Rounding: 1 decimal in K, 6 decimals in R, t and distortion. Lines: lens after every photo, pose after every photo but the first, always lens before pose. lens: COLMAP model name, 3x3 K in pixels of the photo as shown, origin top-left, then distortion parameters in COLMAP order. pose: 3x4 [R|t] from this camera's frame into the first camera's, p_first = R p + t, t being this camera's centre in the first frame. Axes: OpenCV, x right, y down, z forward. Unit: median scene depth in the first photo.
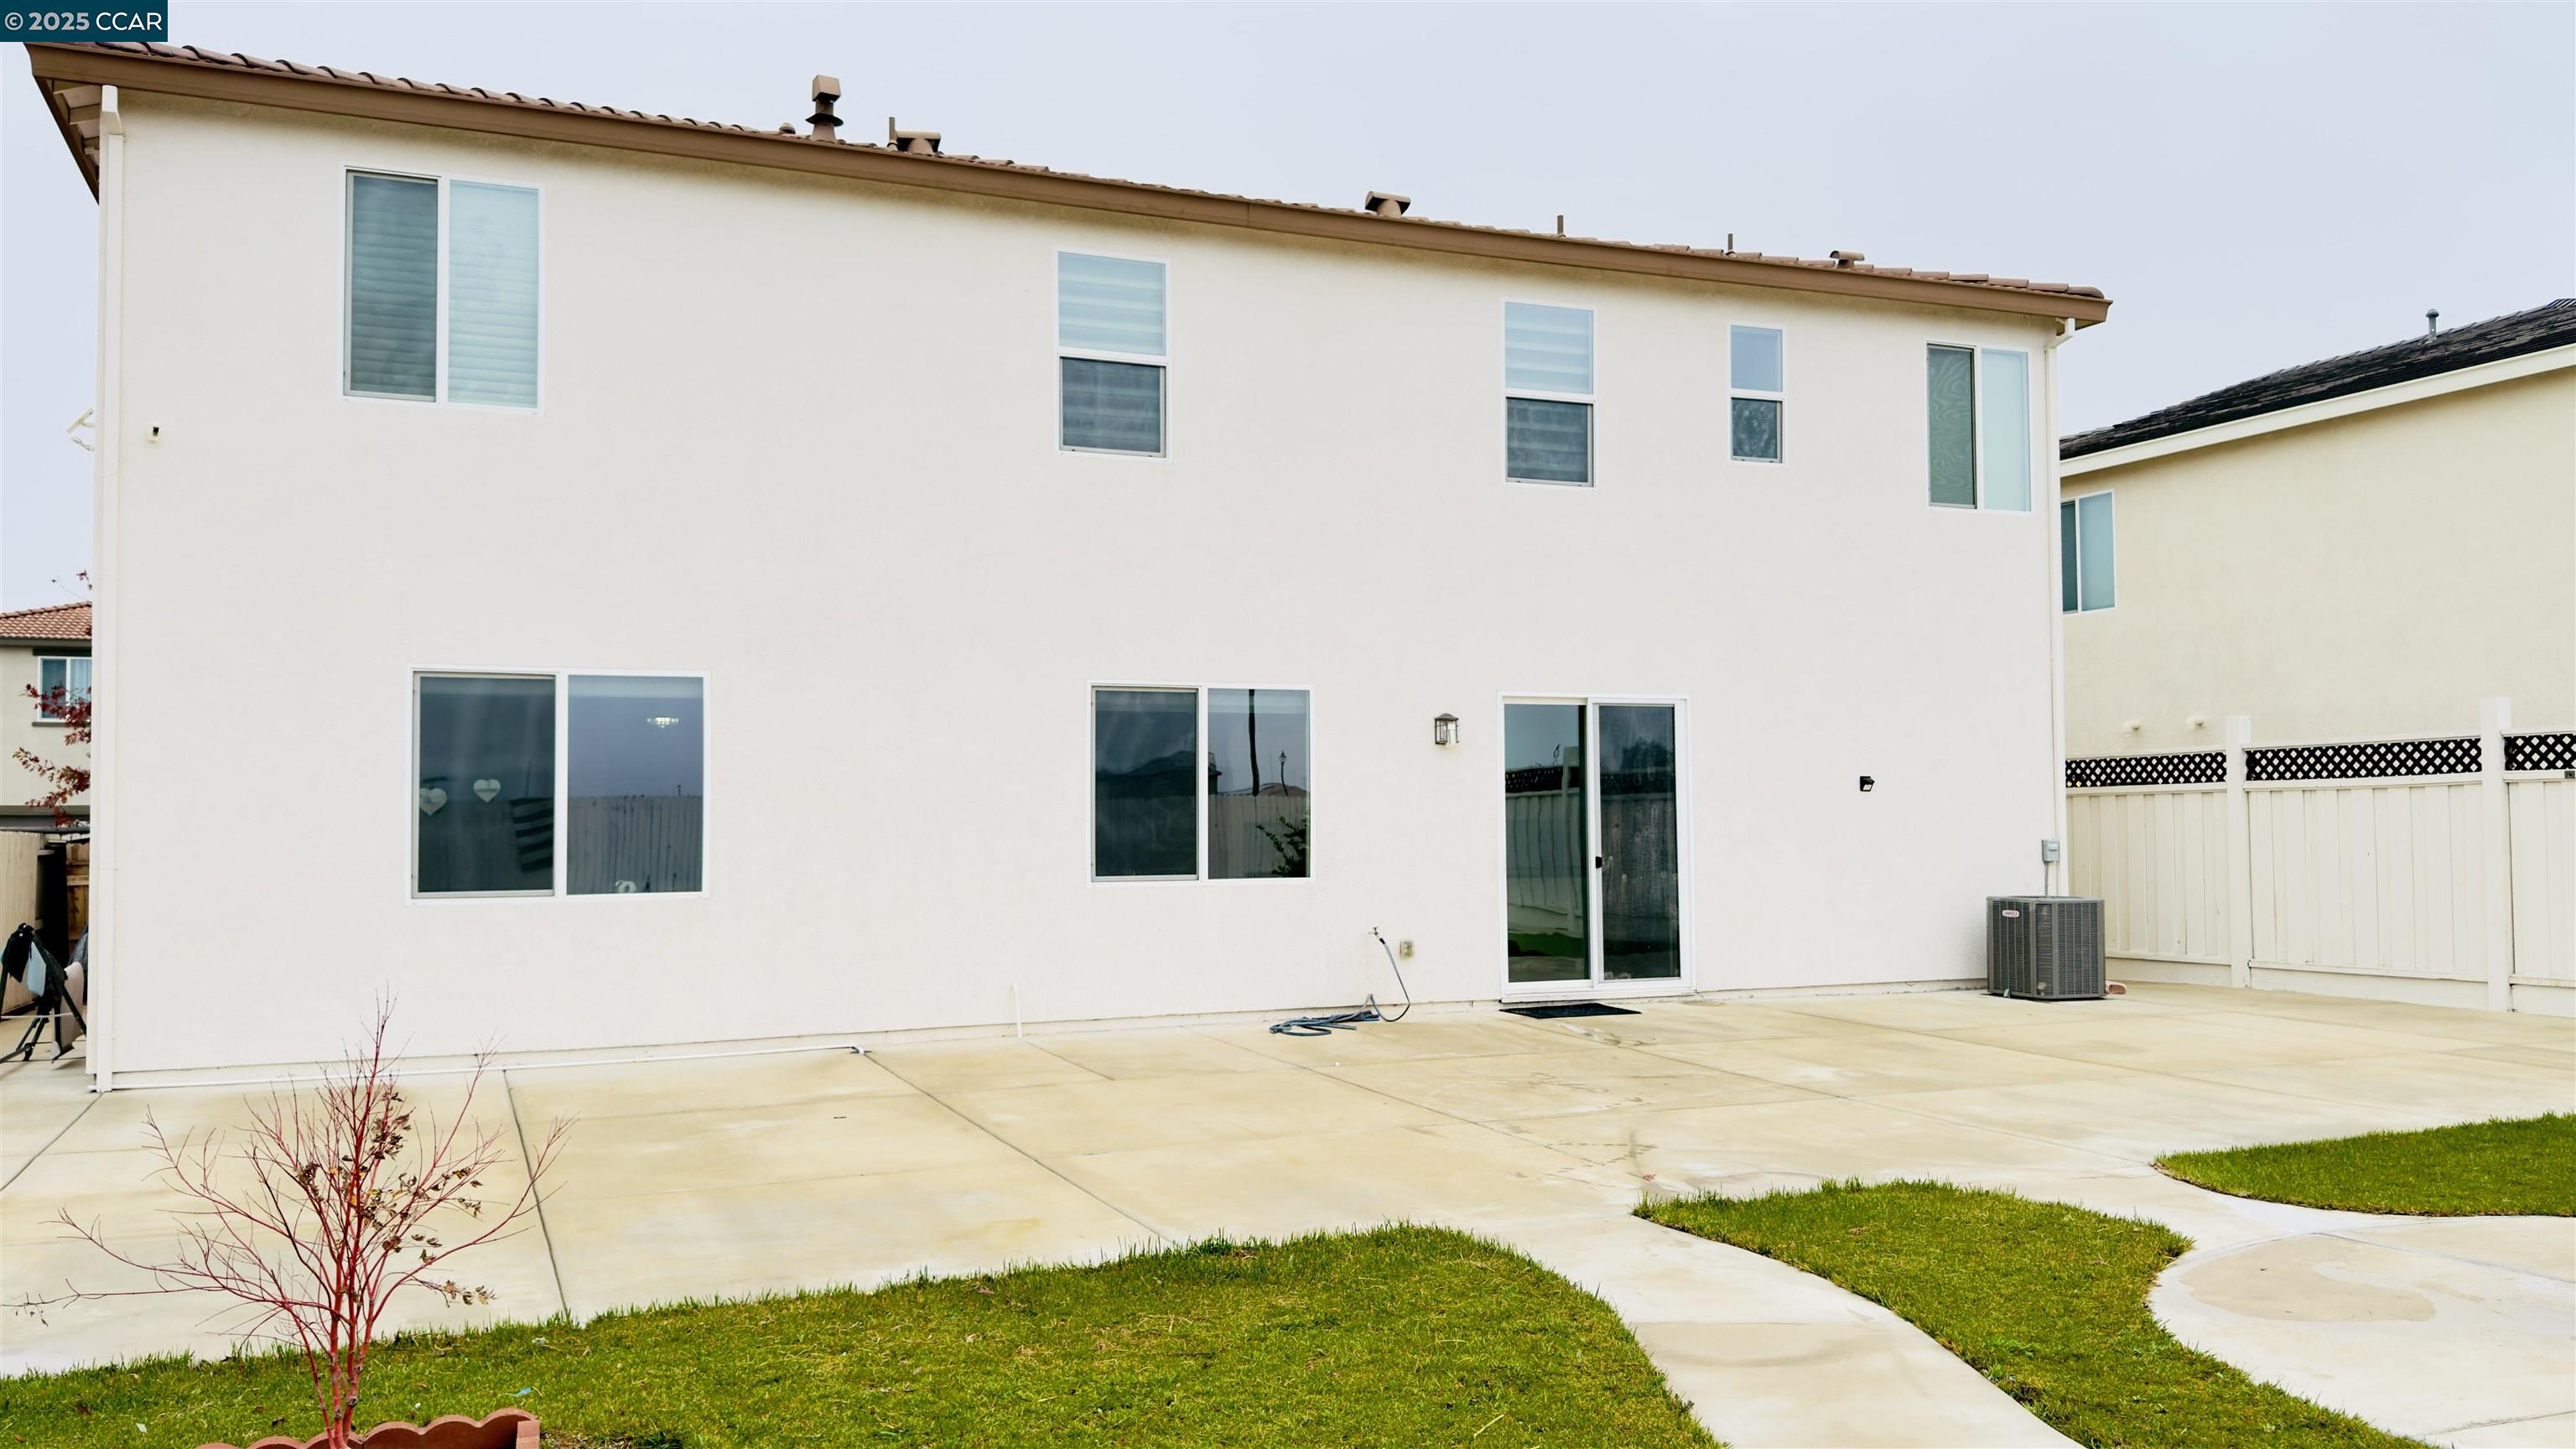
lens RADIAL K [[1967.7, 0, 1284.0], [0, 1967.7, 723.5], [0, 0, 1]] dist [0.035831, -0.021600]
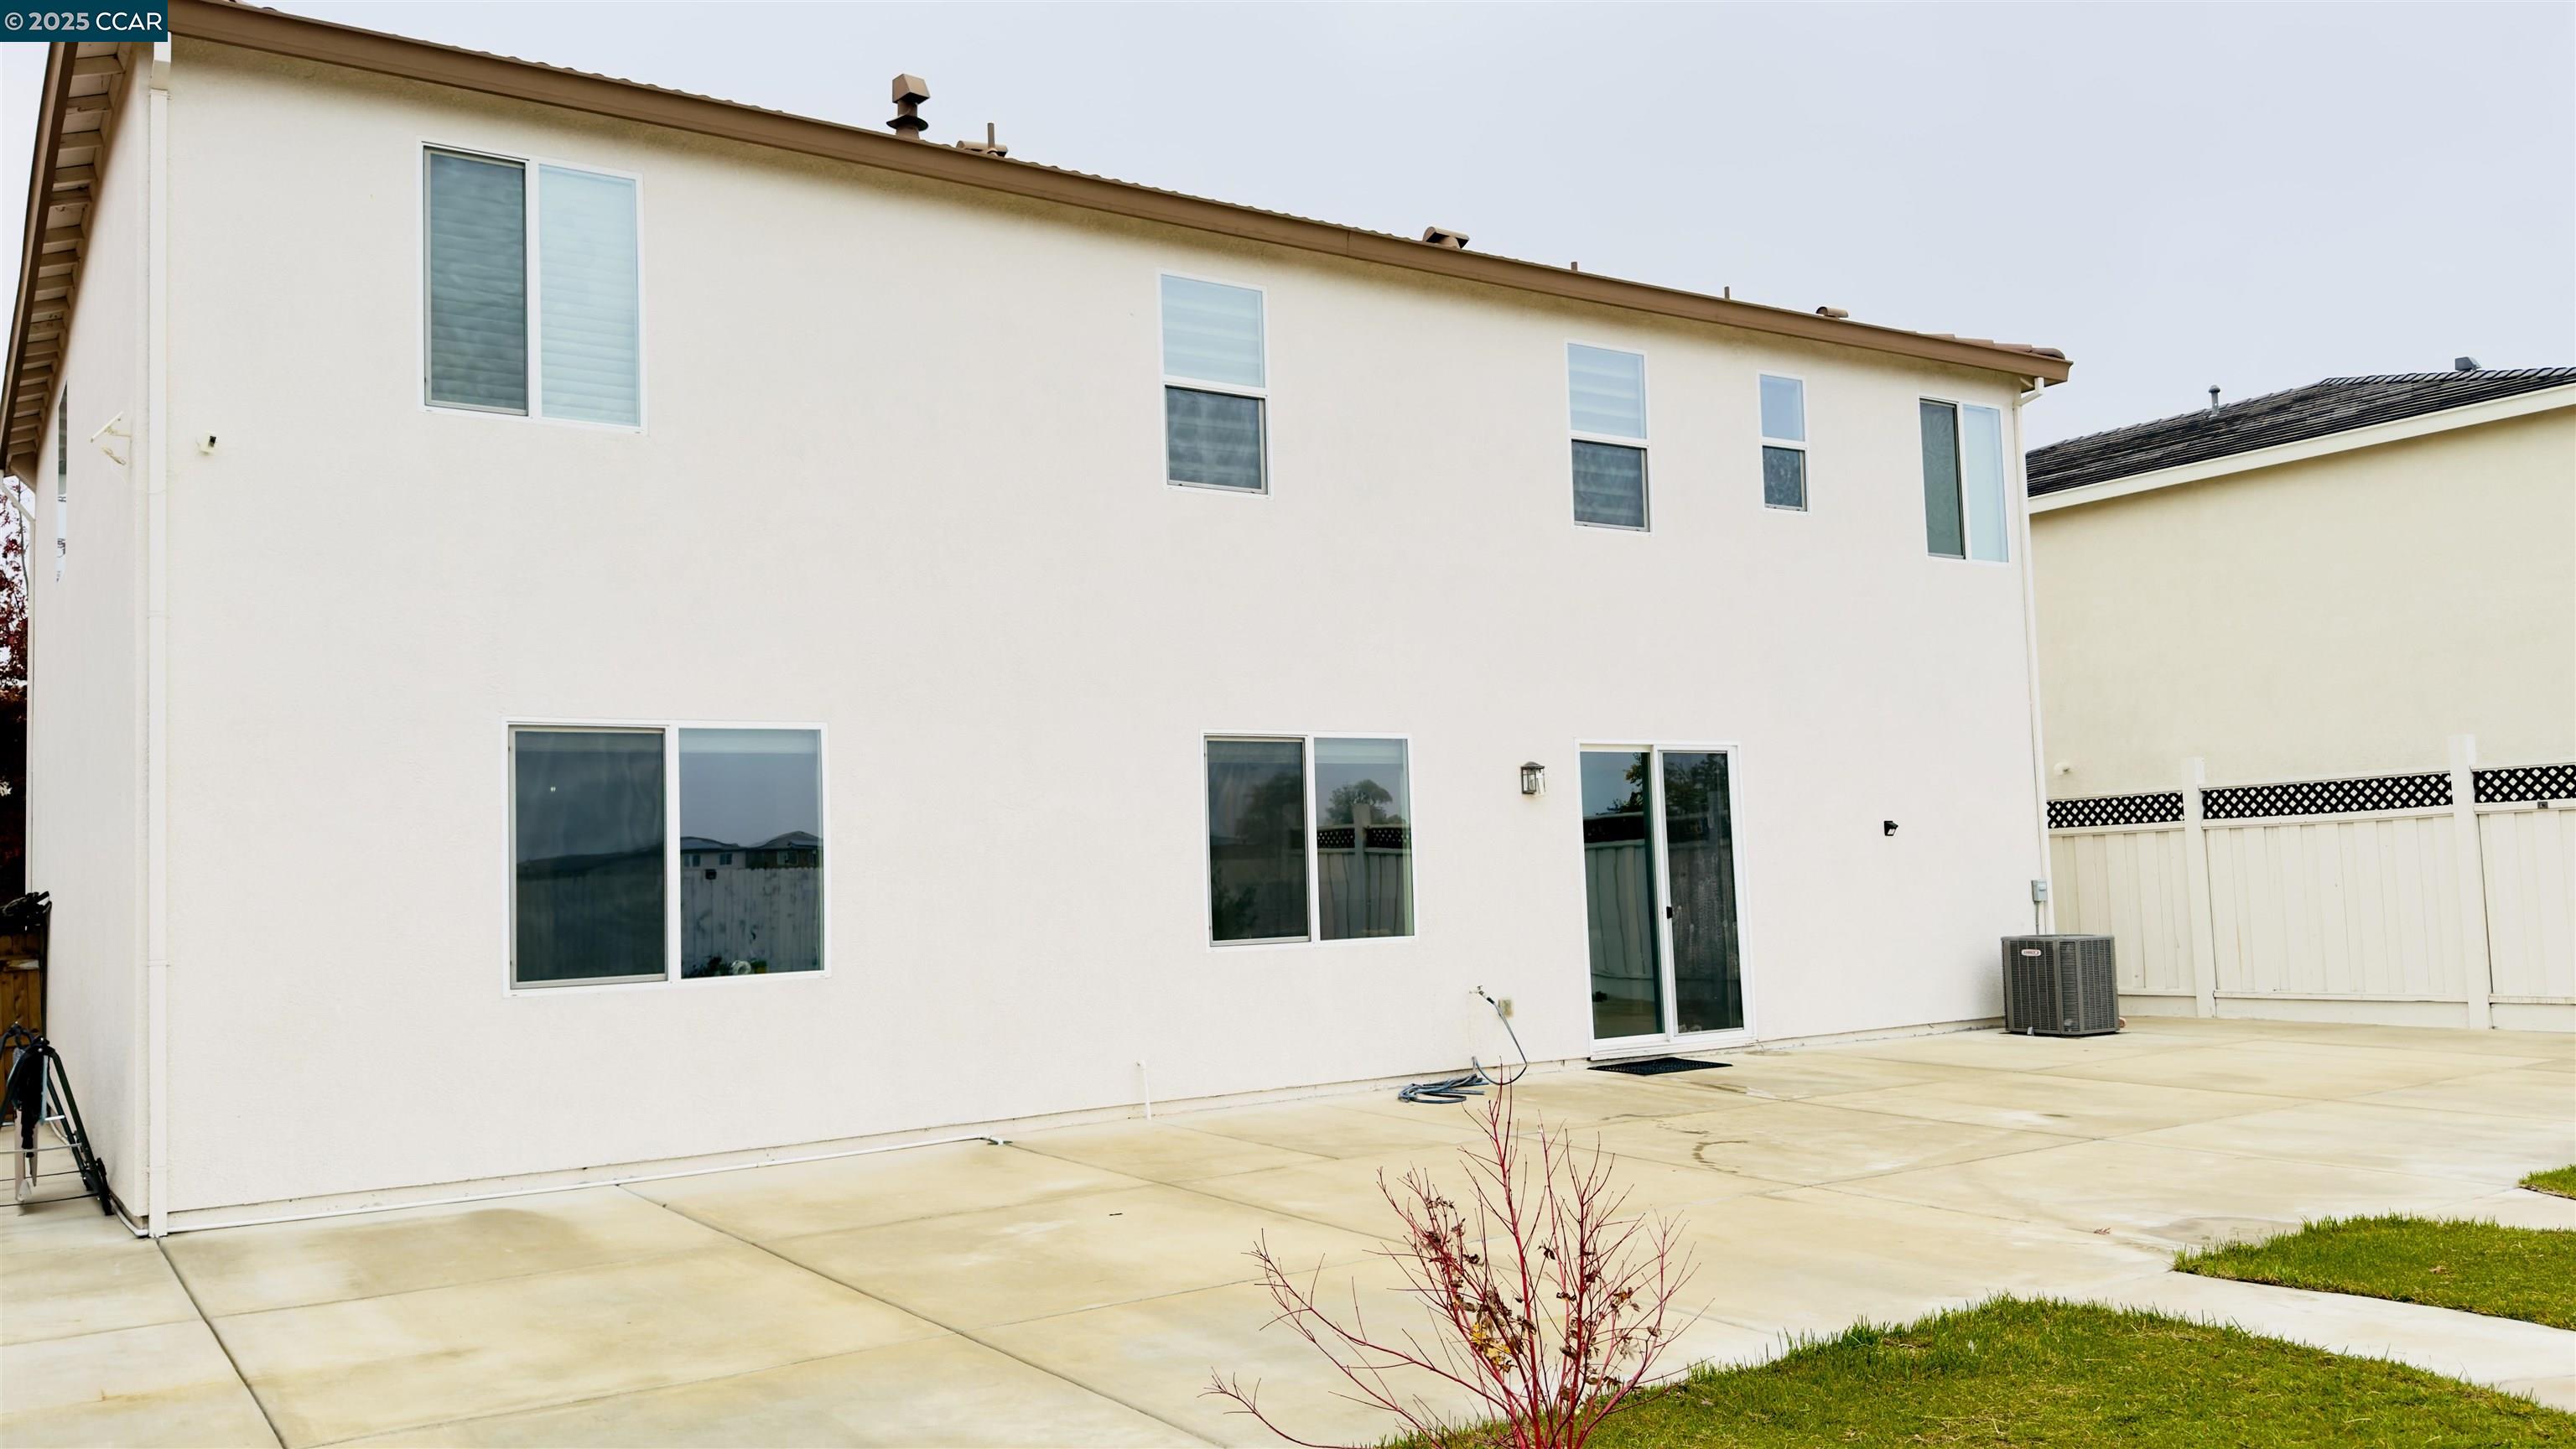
lens RADIAL K [[1967.7, 0, 1286.3], [0, 1967.7, 728.2], [0, 0, 1]] dist [0.035831, -0.021600]
pose [[0.981300, -0.009907, 0.192228, -0.222725], [0.015954, 0.999424, -0.029939, 0.005082], [-0.191821, 0.032446, 0.980893, 0.072054]]
